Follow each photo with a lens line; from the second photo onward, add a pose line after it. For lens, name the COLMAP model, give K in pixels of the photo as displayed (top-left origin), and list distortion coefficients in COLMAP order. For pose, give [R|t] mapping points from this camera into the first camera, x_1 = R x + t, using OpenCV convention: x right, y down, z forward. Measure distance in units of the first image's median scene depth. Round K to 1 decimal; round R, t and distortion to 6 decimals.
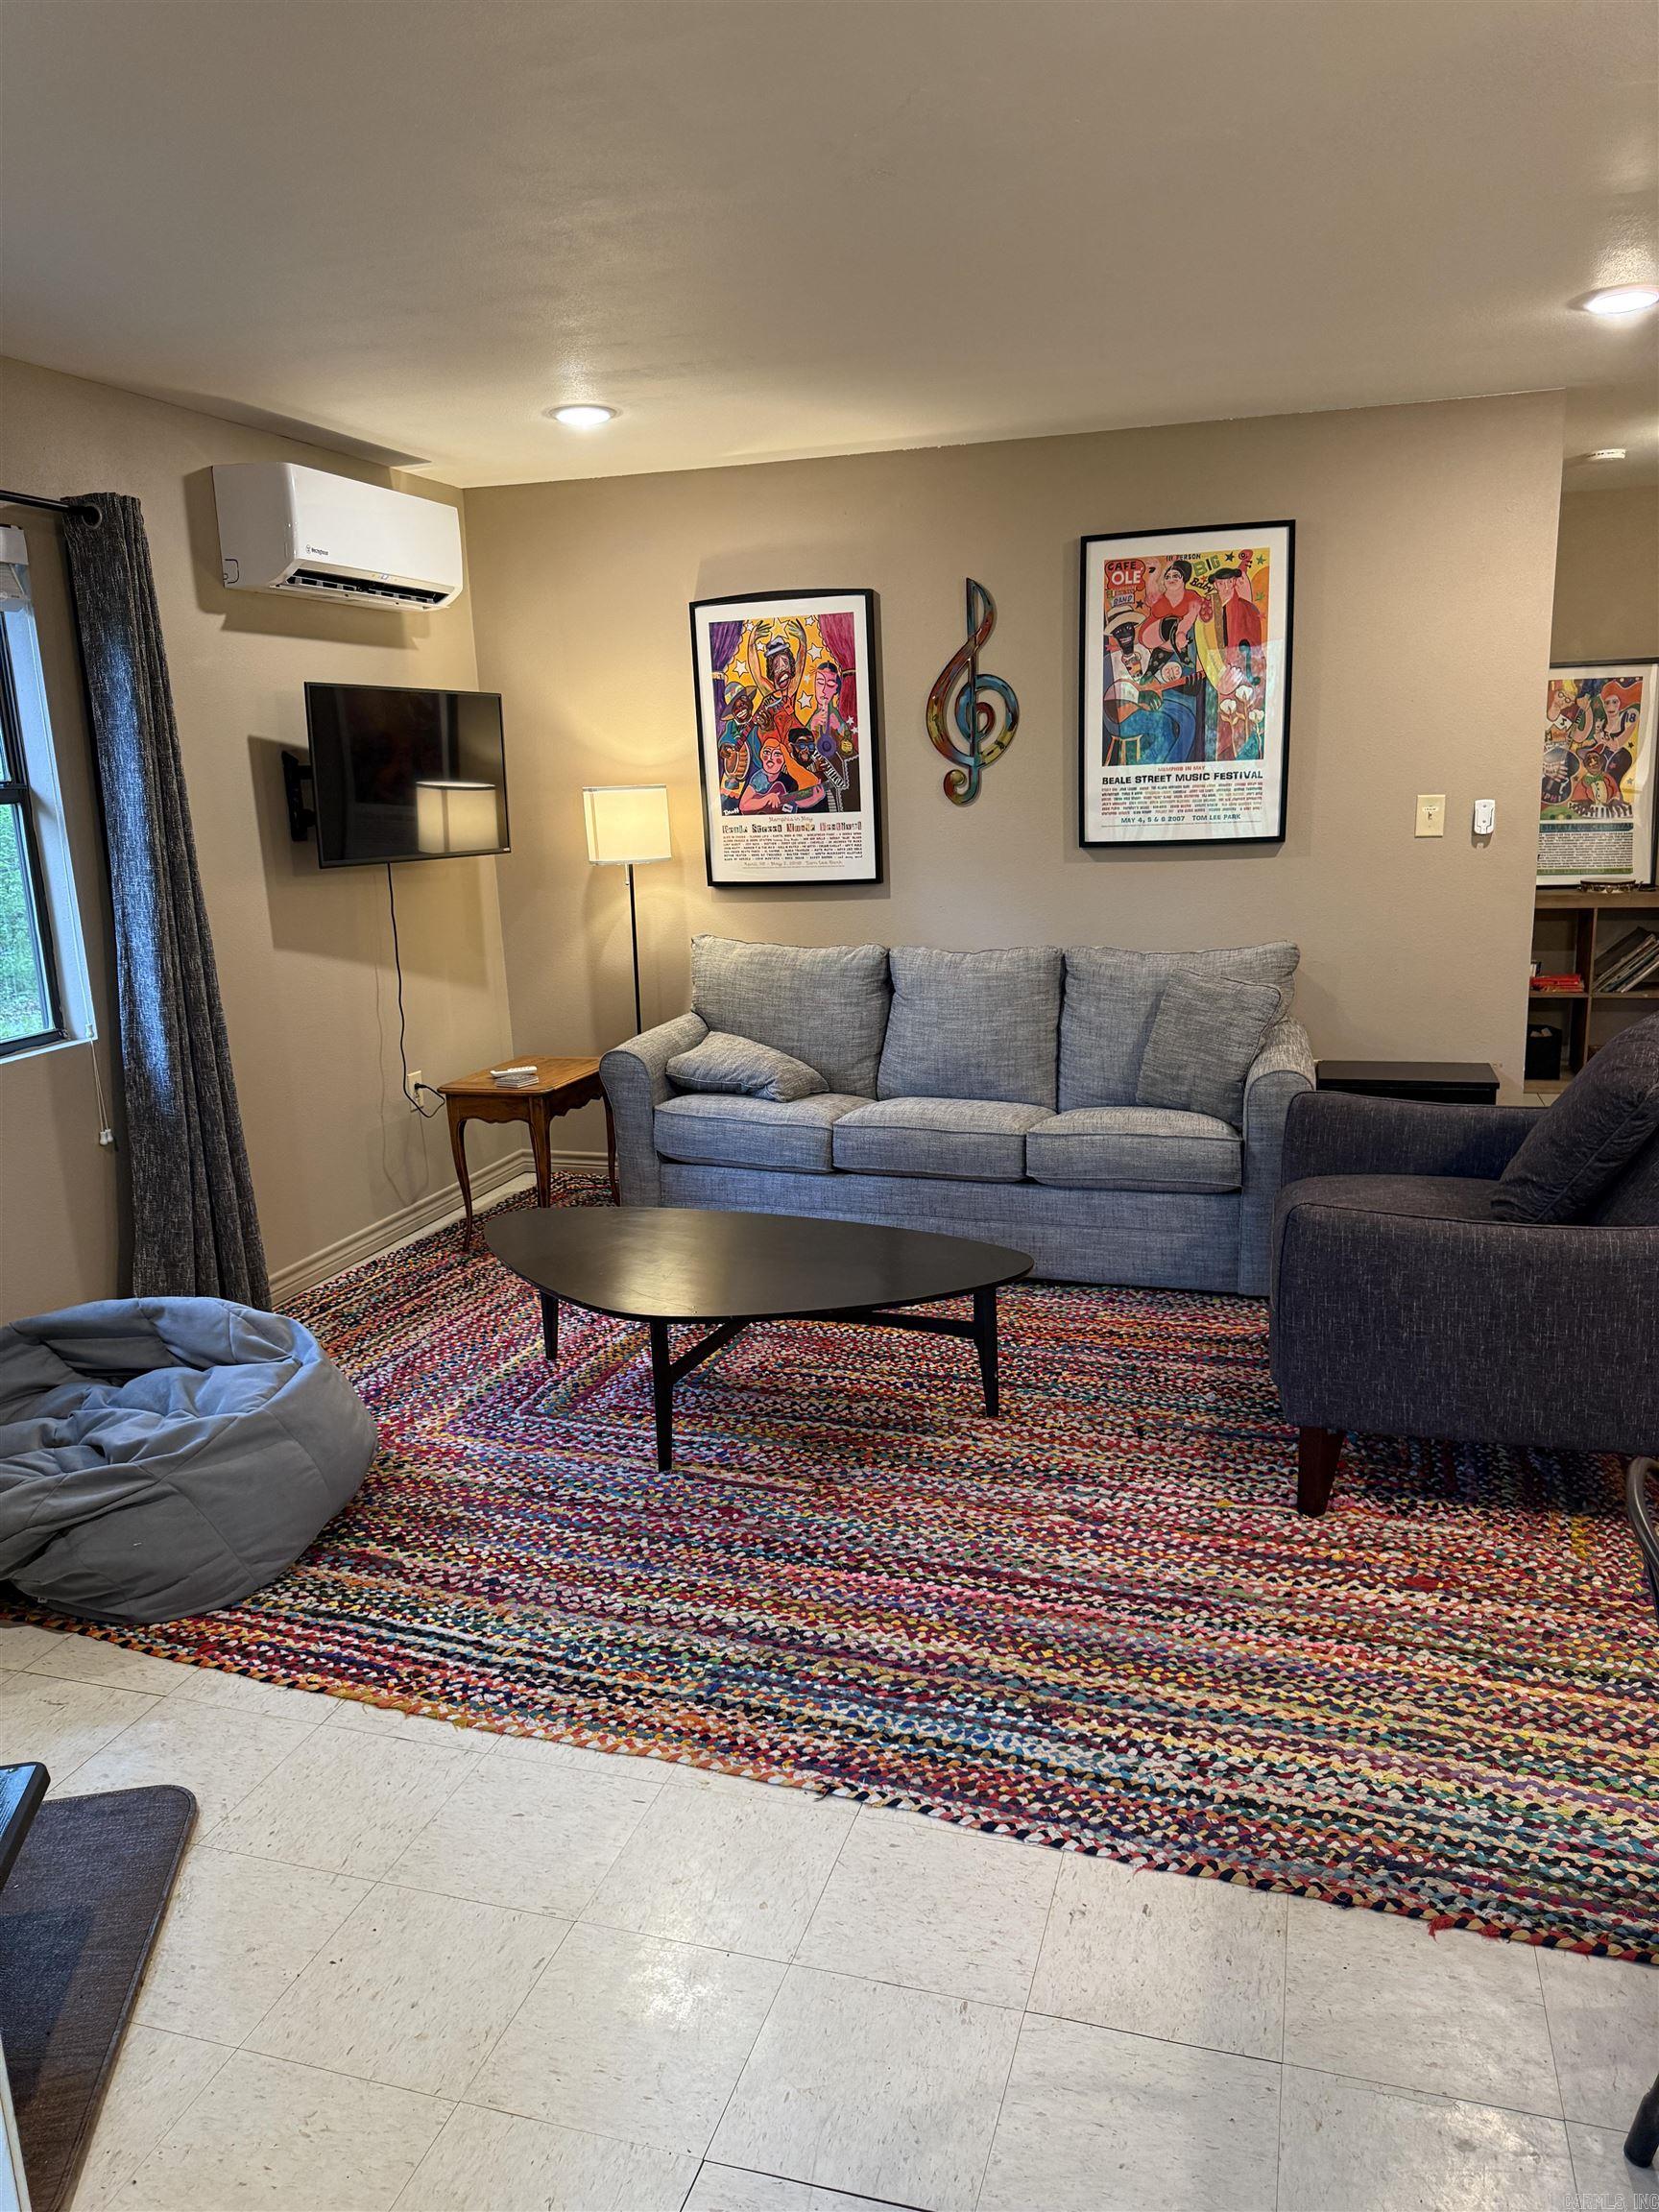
lens RADIAL K [[1552.0, 0, 817.7], [0, 1552.0, 1114.0], [0, 0, 1]] dist [0.149276, -0.271202]
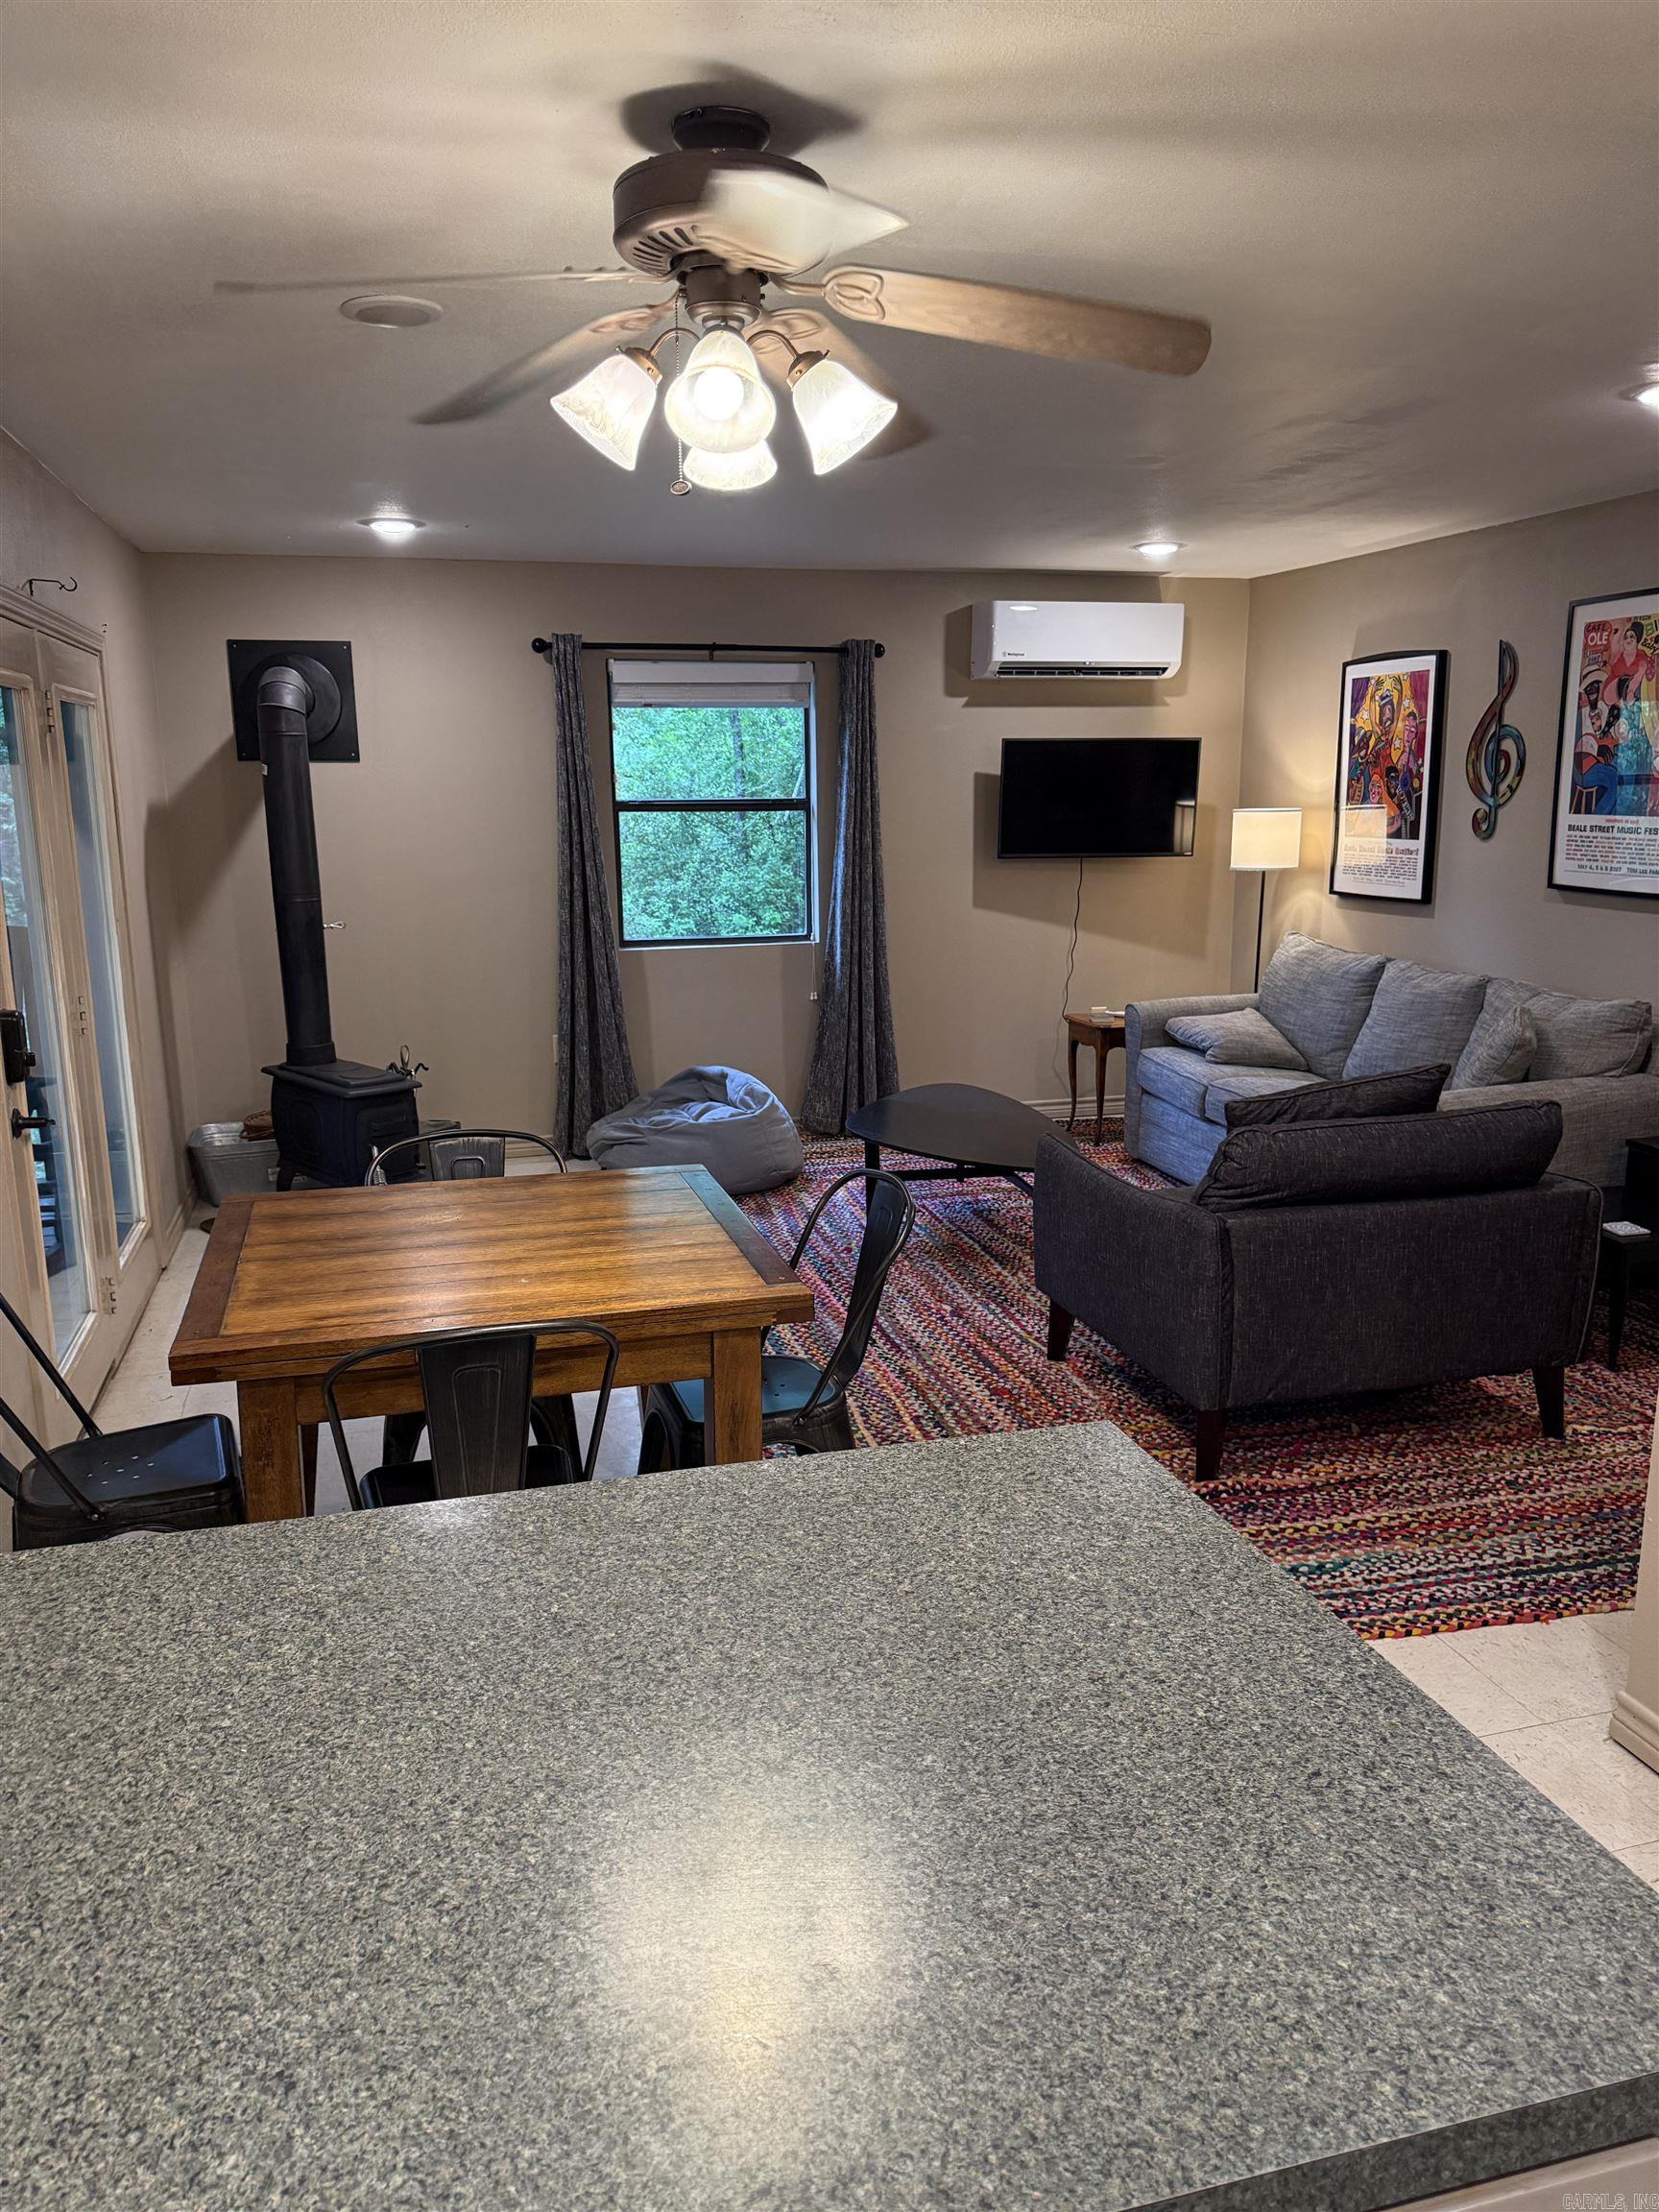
lens RADIAL K [[1552.0, 0, 817.7], [0, 1552.0, 1114.0], [0, 0, 1]] dist [0.149276, -0.271202]
pose [[0.533104, 0.210313, -0.819493, 0.840677], [-0.196489, 0.972904, 0.121862, -0.057850], [0.822917, 0.096056, 0.559983, 0.012554]]
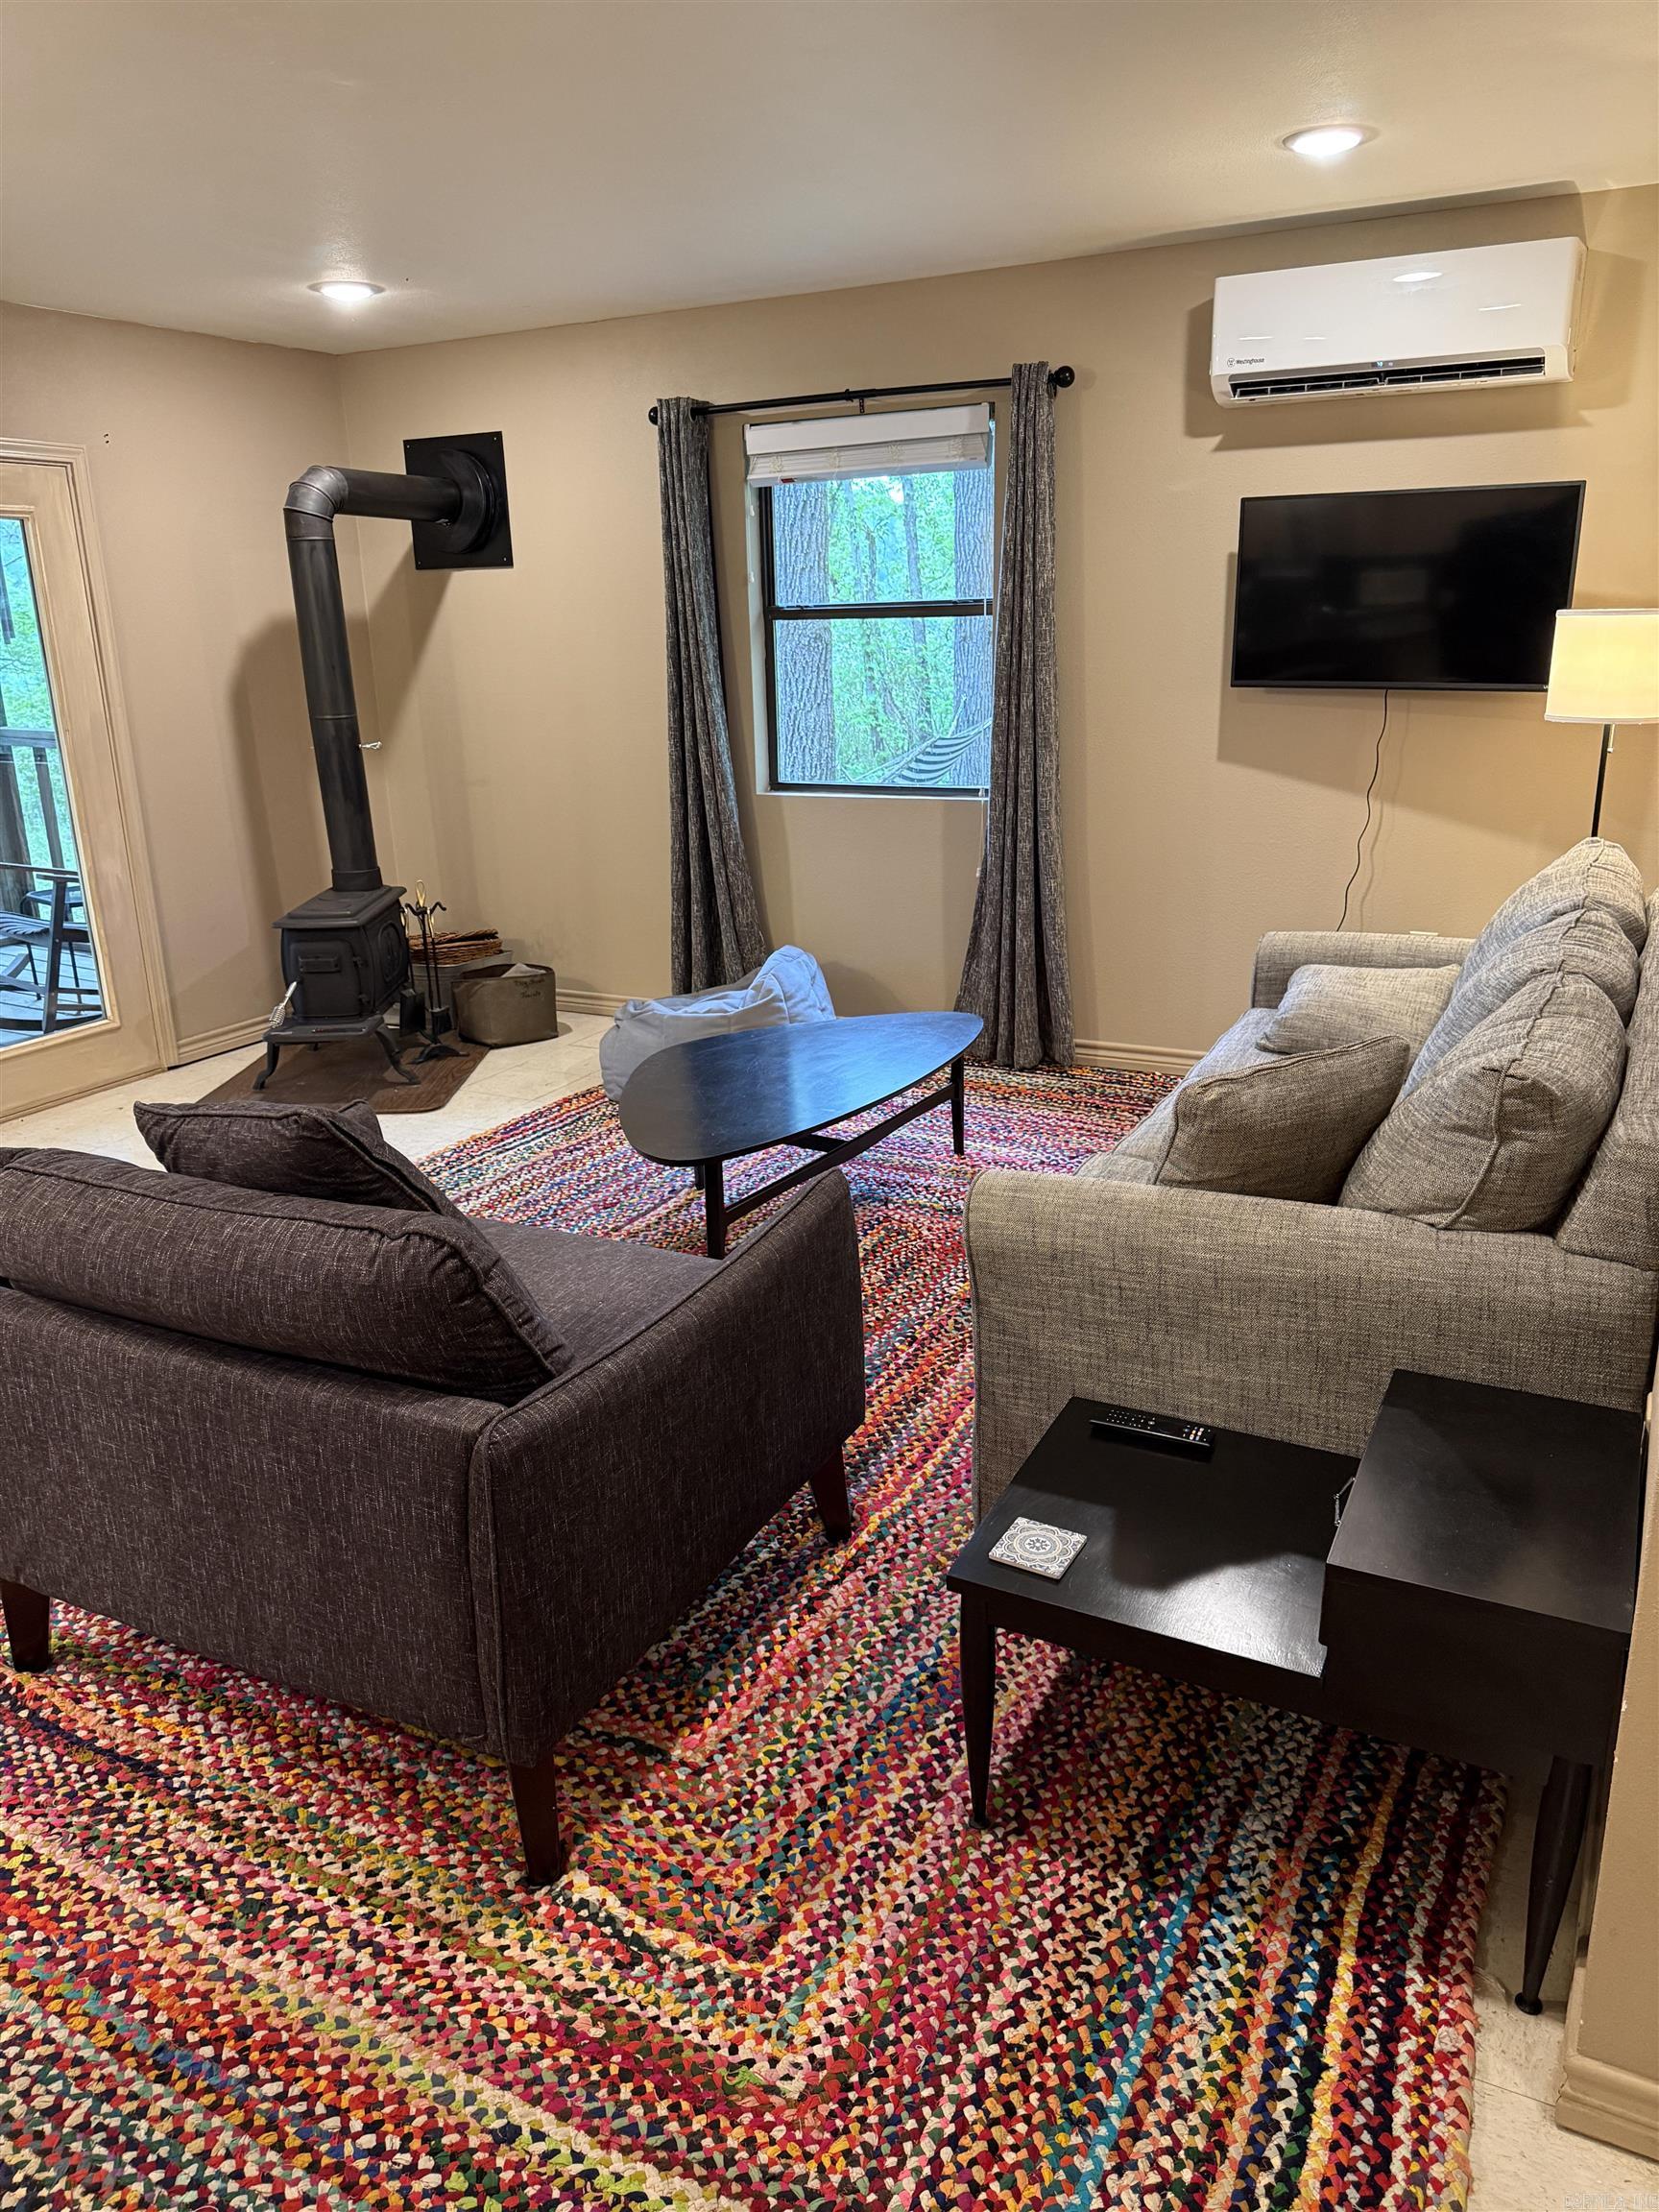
lens RADIAL K [[1549.5, 0, 819.5], [0, 1549.5, 1115.0], [0, 0, 1]] dist [0.069850, -0.110443]
pose [[-0.179931, 0.336656, -0.924277, 0.706681], [-0.187432, 0.910664, 0.368186, -0.209138], [0.965657, 0.239487, -0.100756, 0.844370]]
